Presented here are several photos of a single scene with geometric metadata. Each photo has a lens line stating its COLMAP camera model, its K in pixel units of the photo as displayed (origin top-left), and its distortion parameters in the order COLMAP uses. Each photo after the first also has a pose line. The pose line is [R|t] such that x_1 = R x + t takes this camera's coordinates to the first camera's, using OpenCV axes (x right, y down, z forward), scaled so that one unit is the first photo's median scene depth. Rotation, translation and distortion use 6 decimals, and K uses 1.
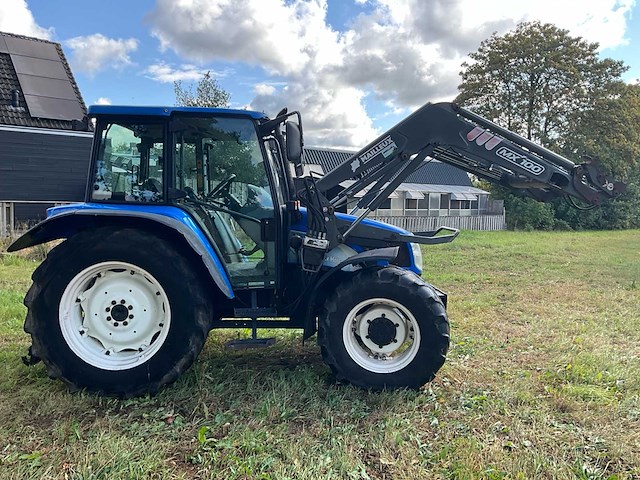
lens RADIAL K [[530.2, 0, 318.6], [0, 530.2, 238.1], [0, 0, 1]] dist [0.068426, -0.105240]
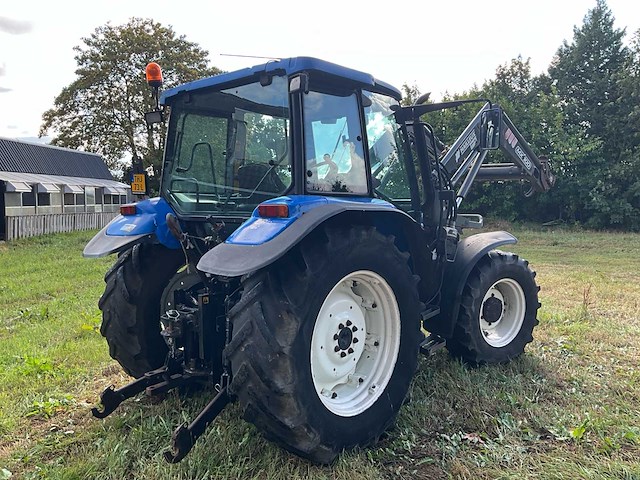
lens RADIAL K [[531.6, 0, 318.5], [0, 531.6, 239.3], [0, 0, 1]] dist [0.055159, -0.119840]
pose [[0.710295, -0.070237, 0.700391, -0.158680], [0.062104, 0.997382, 0.037039, -0.005524], [-0.701159, 0.017189, 0.712797, 0.082840]]
